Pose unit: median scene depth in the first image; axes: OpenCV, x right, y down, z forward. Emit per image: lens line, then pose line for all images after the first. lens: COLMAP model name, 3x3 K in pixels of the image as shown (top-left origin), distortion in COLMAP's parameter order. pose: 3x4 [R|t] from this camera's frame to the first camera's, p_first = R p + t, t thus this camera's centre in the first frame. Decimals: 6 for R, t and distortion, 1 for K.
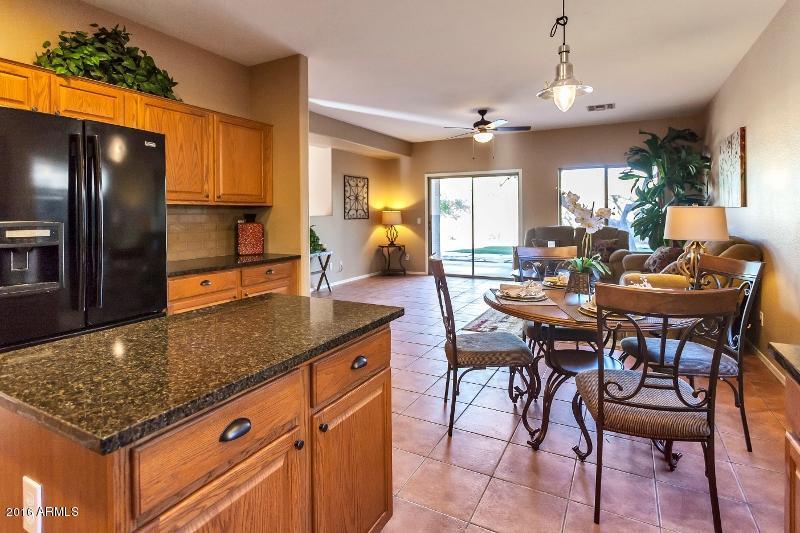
lens RADIAL K [[403.0, 0, 400.1], [0, 403.0, 213.4], [0, 0, 1]] dist [0.000716, 0.000148]
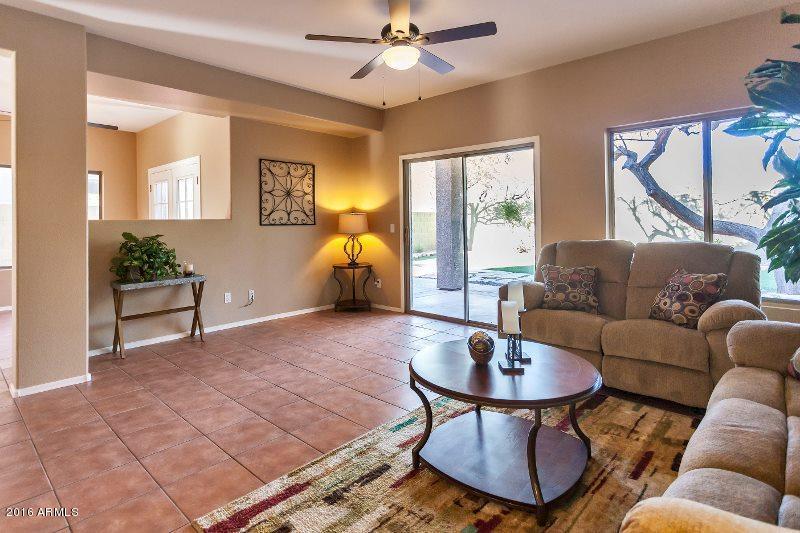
lens RADIAL K [[421.8, 0, 401.1], [0, 421.8, 216.4], [0, 0, 1]] dist [0.002033, 0.000528]
pose [[0.973056, -0.001960, -0.230560, 0.228607], [0.000054, 0.999966, -0.008275, 0.005134], [0.230568, 0.008039, 0.973023, 0.359180]]
